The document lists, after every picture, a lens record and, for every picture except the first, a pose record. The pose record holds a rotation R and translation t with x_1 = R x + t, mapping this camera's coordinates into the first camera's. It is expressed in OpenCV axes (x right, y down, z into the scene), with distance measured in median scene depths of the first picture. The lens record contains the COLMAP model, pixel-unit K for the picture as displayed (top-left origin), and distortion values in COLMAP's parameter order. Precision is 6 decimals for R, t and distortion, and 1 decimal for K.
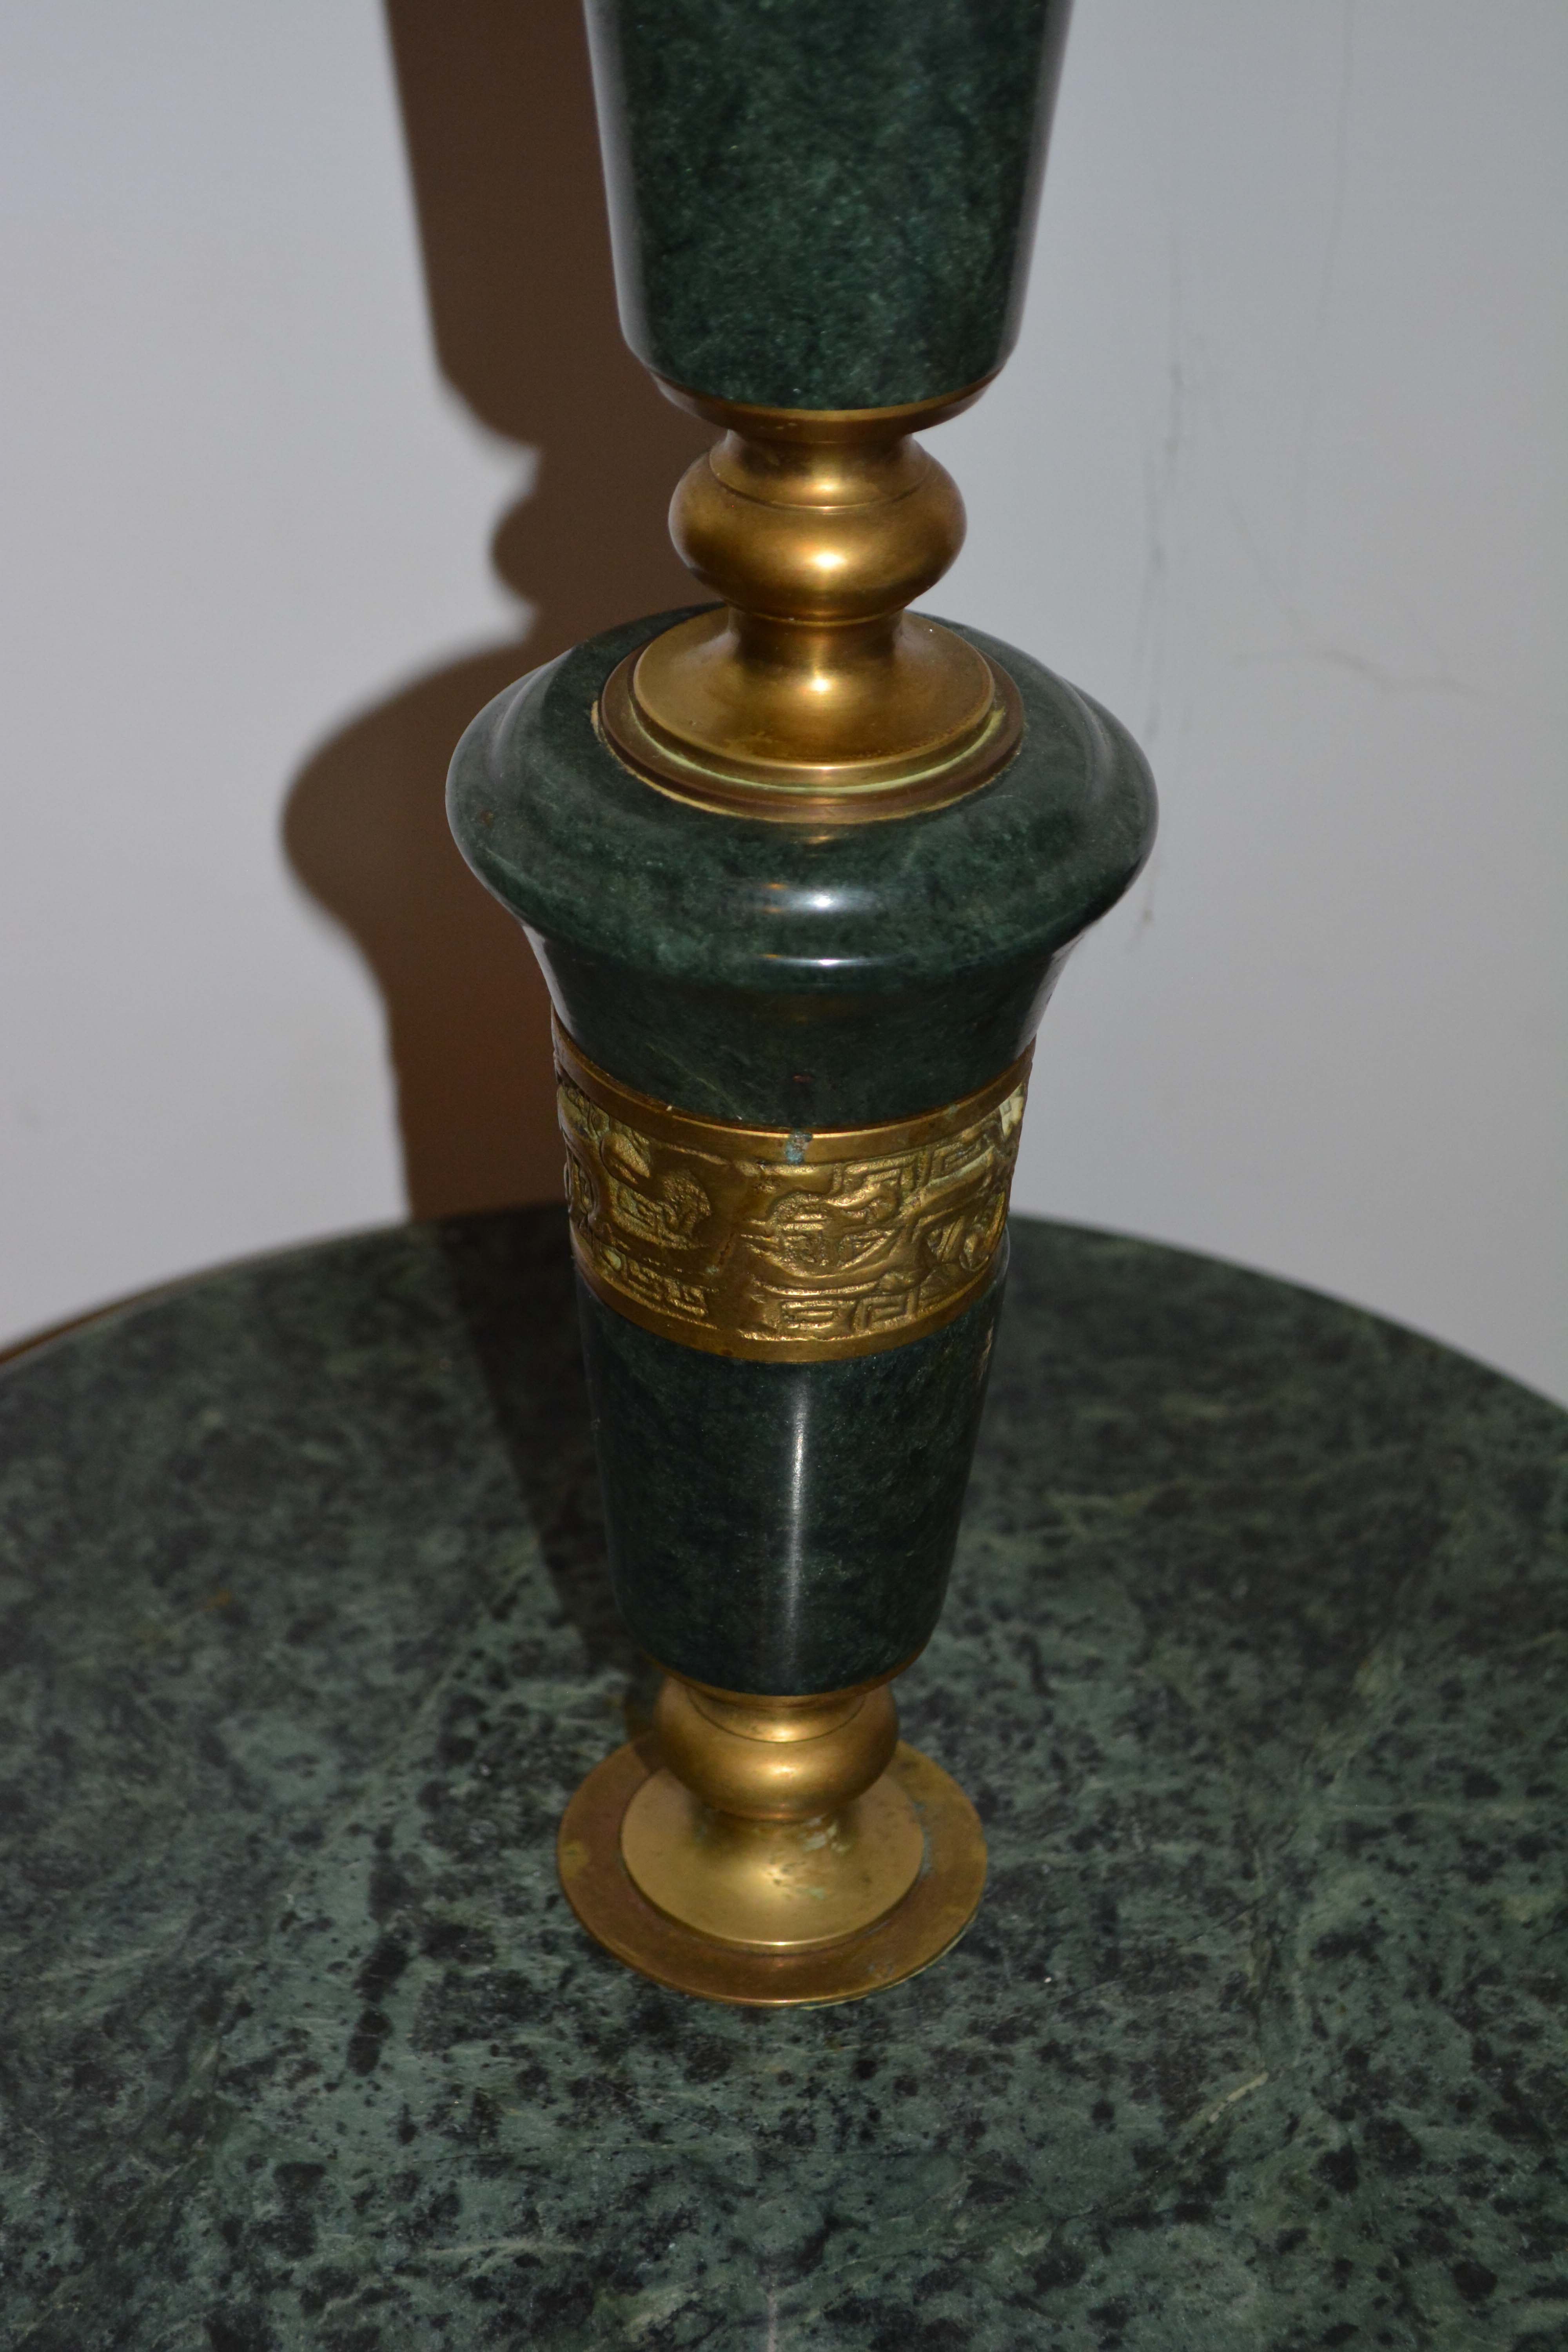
lens RADIAL K [[4063.3, 0, 793.7], [0, 4063.3, 1155.7], [0, 0, 1]] dist [-0.009524, 0.000000]
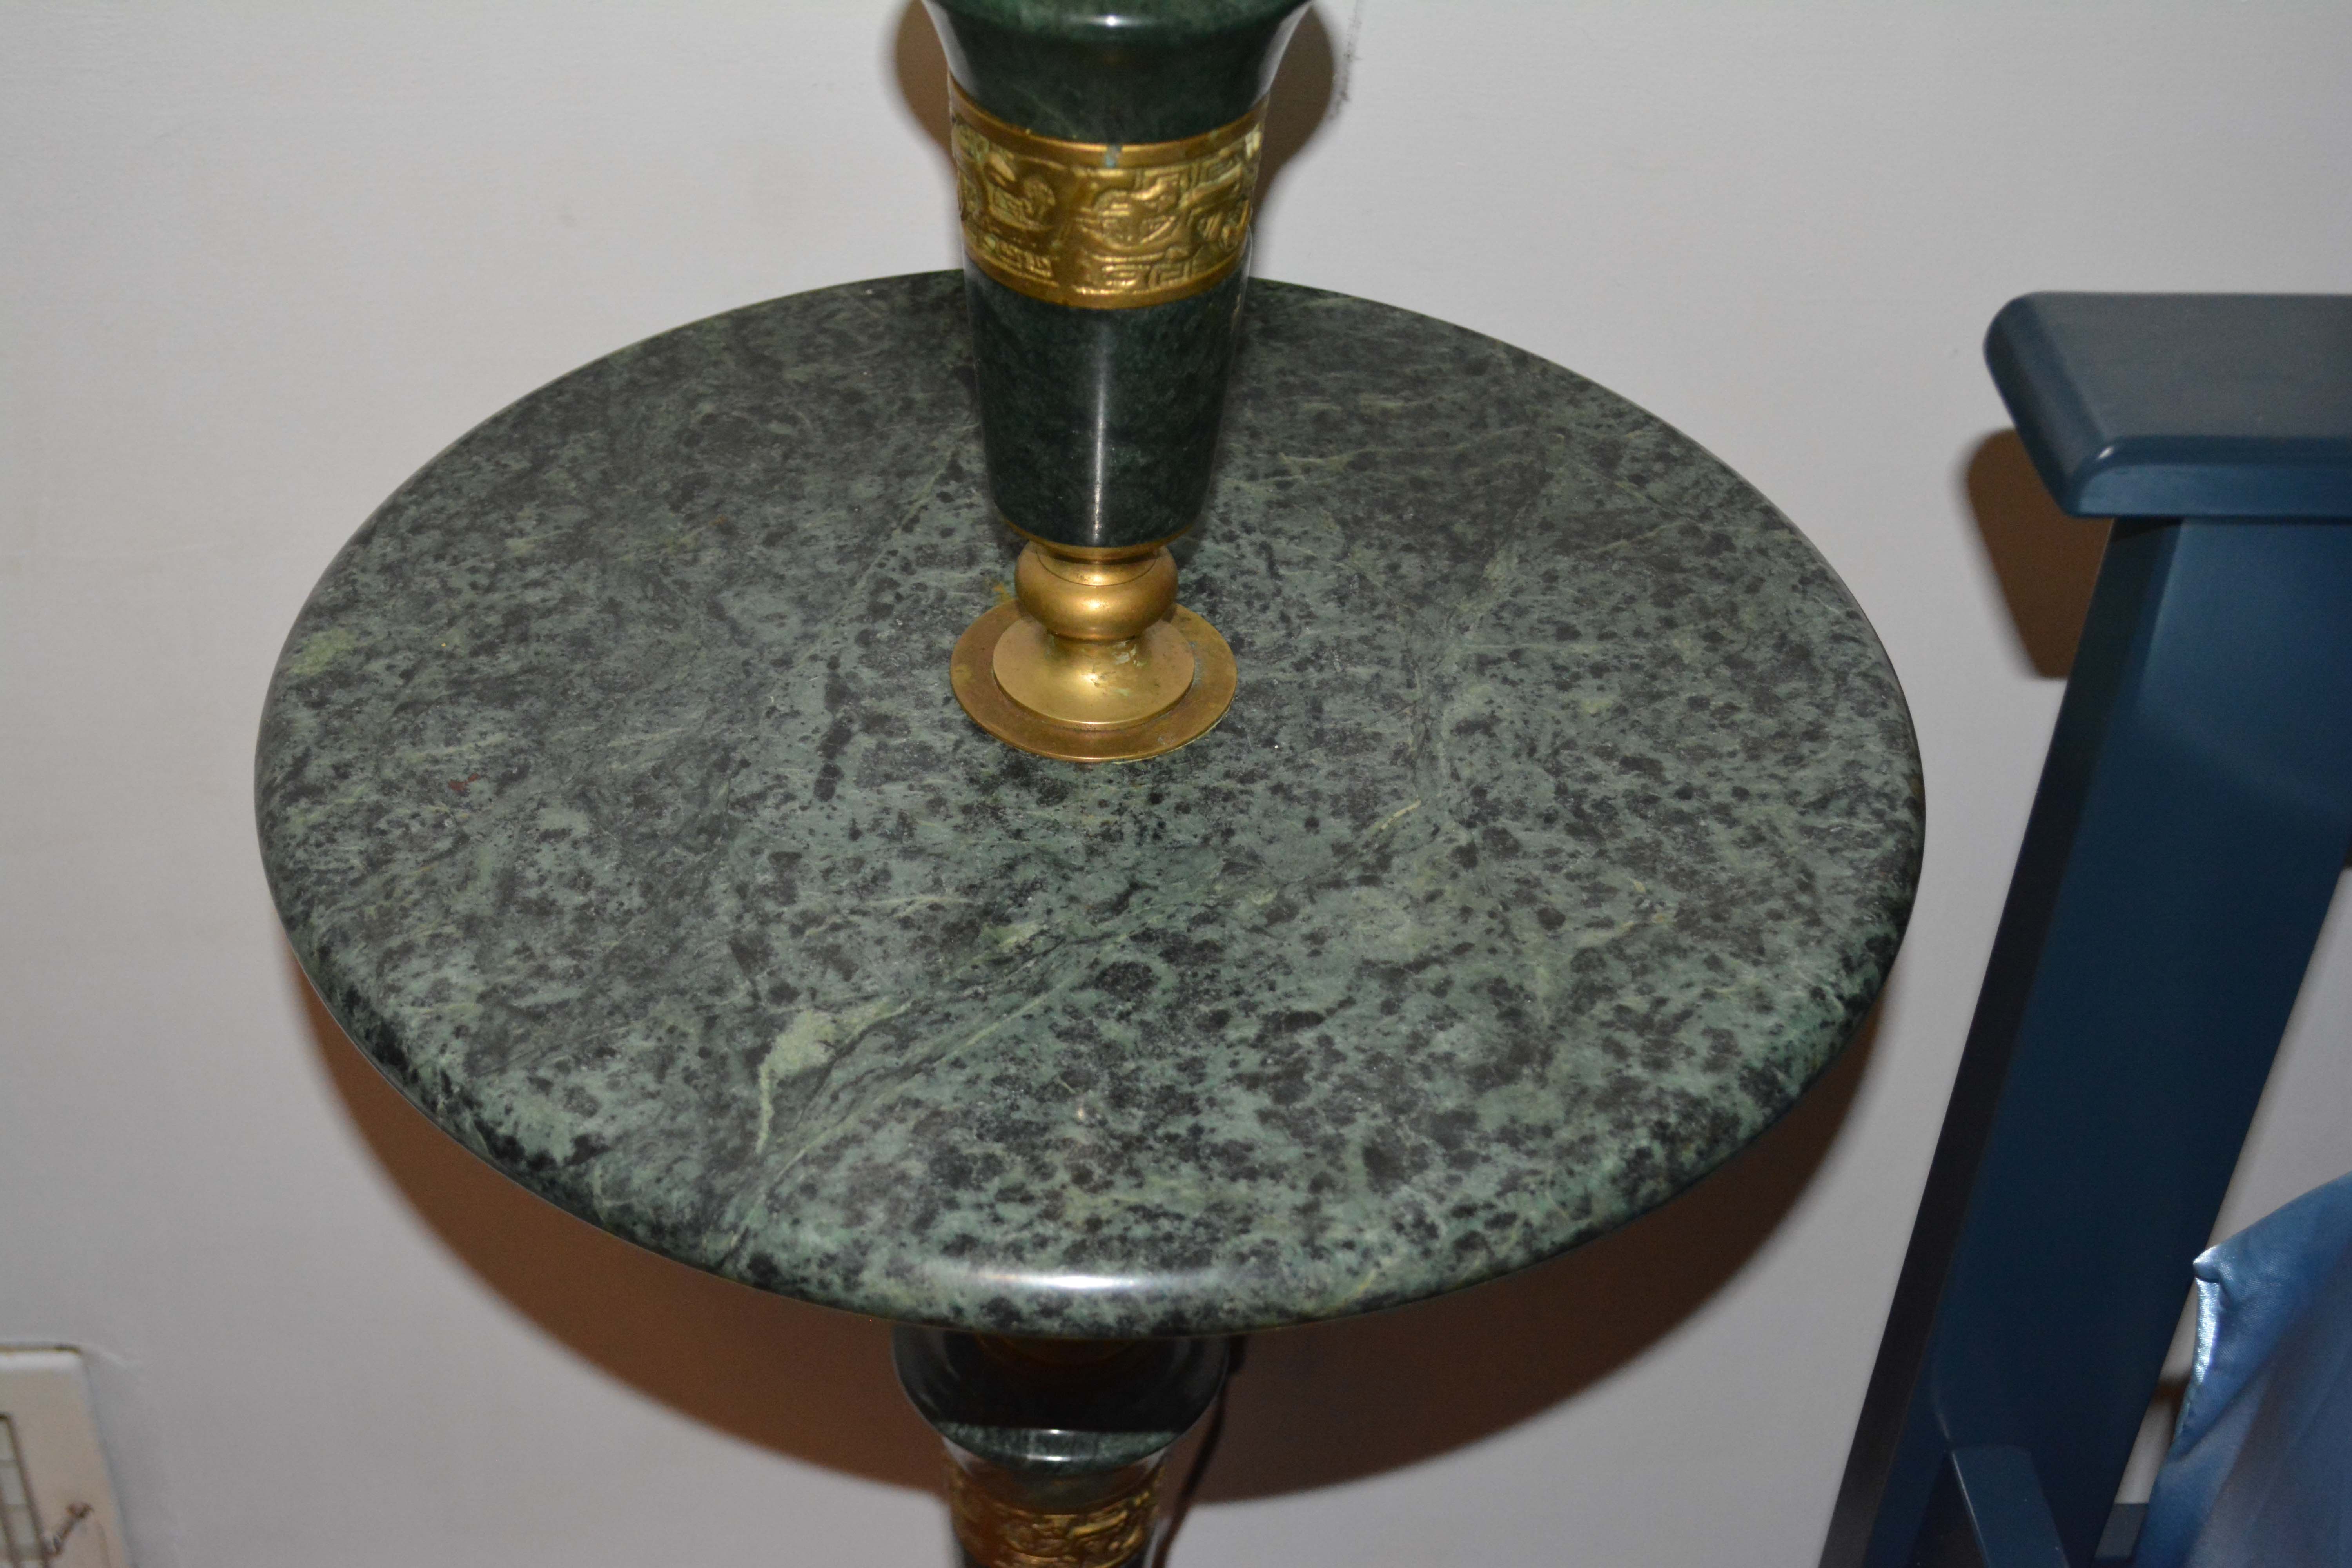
lens RADIAL K [[3219.4, 0, 1157.7], [0, 3219.4, 778.8], [0, 0, 1]] dist [-0.040535, 0.000000]
pose [[0.999797, -0.001765, 0.020057, -0.005774], [-0.000400, 0.994212, 0.107434, 0.088776], [-0.020130, -0.107420, 0.994010, -0.196328]]
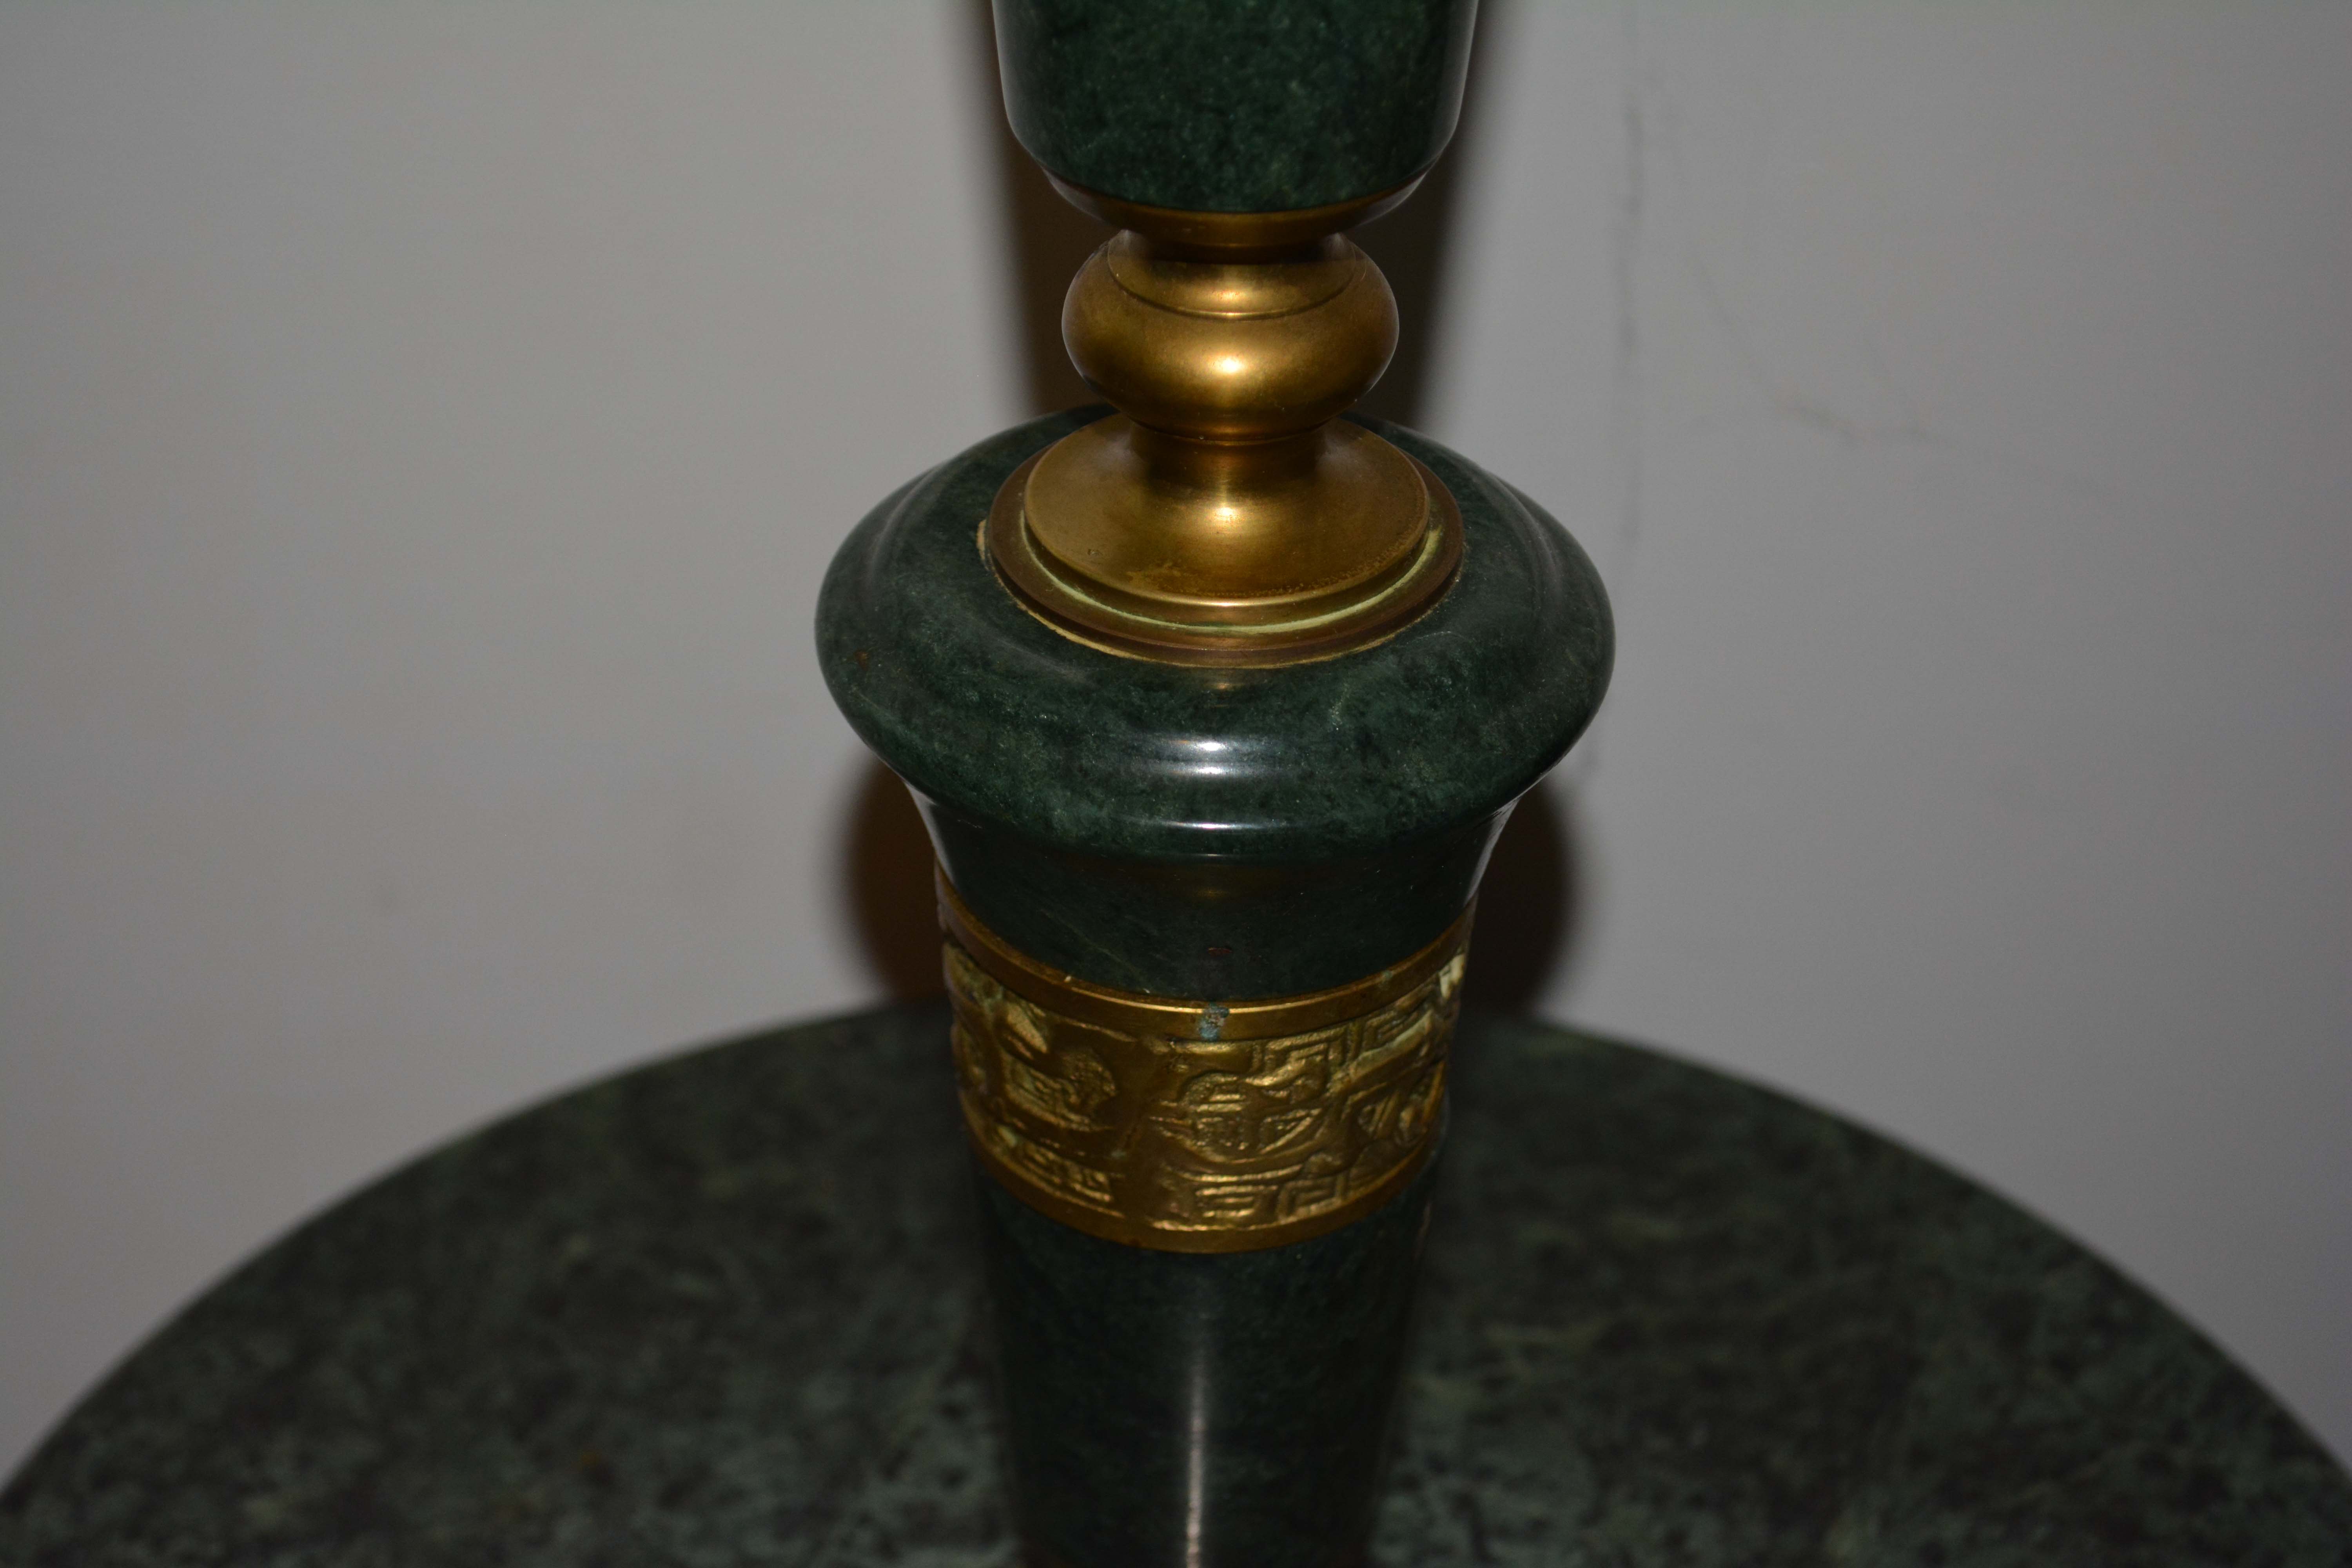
lens RADIAL K [[4063.3, 0, 1169.8], [0, 4063.3, 798.1], [0, 0, 1]] dist [-0.009524, 0.000000]
pose [[0.999941, -0.007173, -0.008175, -0.000652], [0.007220, 0.999957, 0.005769, -0.050157], [0.008133, -0.005827, 0.999950, 0.097900]]
